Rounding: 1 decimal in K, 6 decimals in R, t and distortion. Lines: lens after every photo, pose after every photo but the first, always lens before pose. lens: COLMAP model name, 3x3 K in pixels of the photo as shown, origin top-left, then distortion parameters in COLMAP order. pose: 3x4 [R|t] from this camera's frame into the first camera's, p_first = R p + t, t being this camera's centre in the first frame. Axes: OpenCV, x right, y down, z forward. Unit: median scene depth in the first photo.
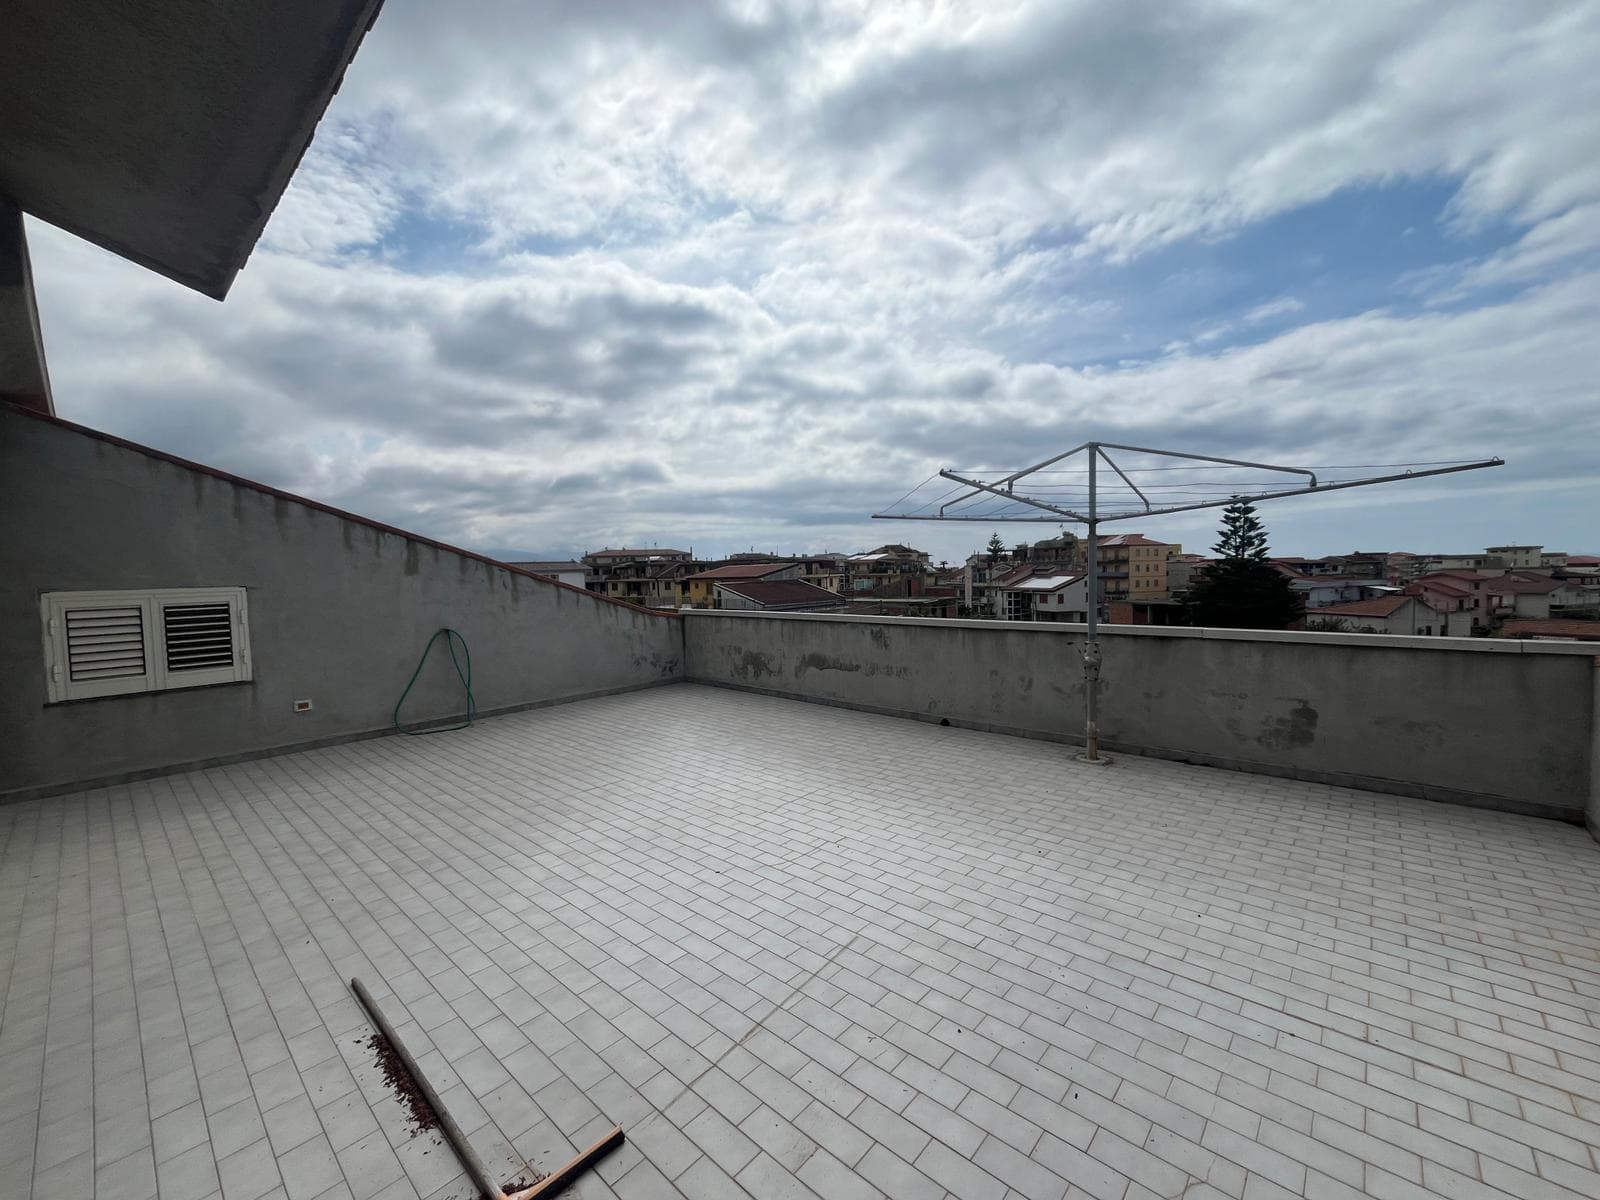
lens RADIAL K [[647.6, 0, 799.1], [0, 647.6, 599.1], [0, 0, 1]] dist [0.007761, -0.001424]
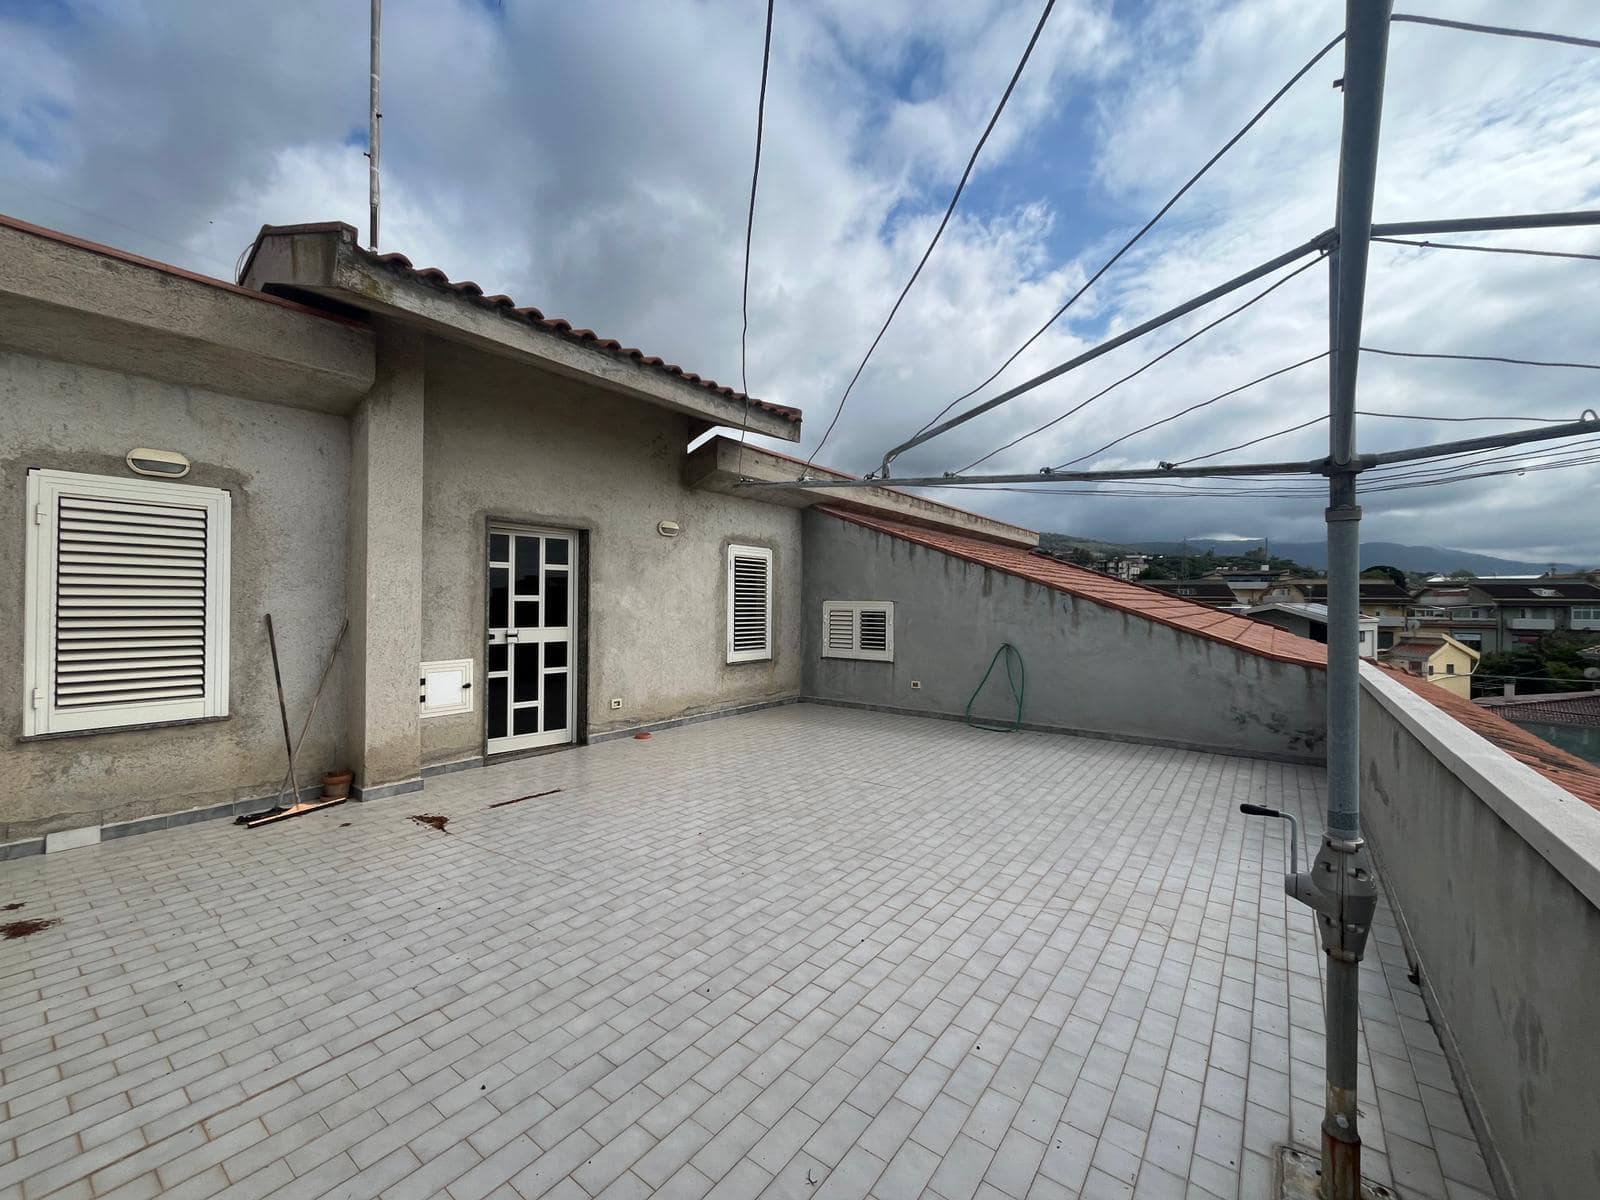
lens RADIAL K [[647.6, 0, 803.1], [0, 647.6, 603.8], [0, 0, 1]] dist [0.007761, -0.001424]
pose [[0.094253, 0.028936, -0.995128, 0.088184], [-0.056893, 0.998101, 0.023634, -0.004959], [0.993921, 0.054388, 0.095720, 0.082306]]
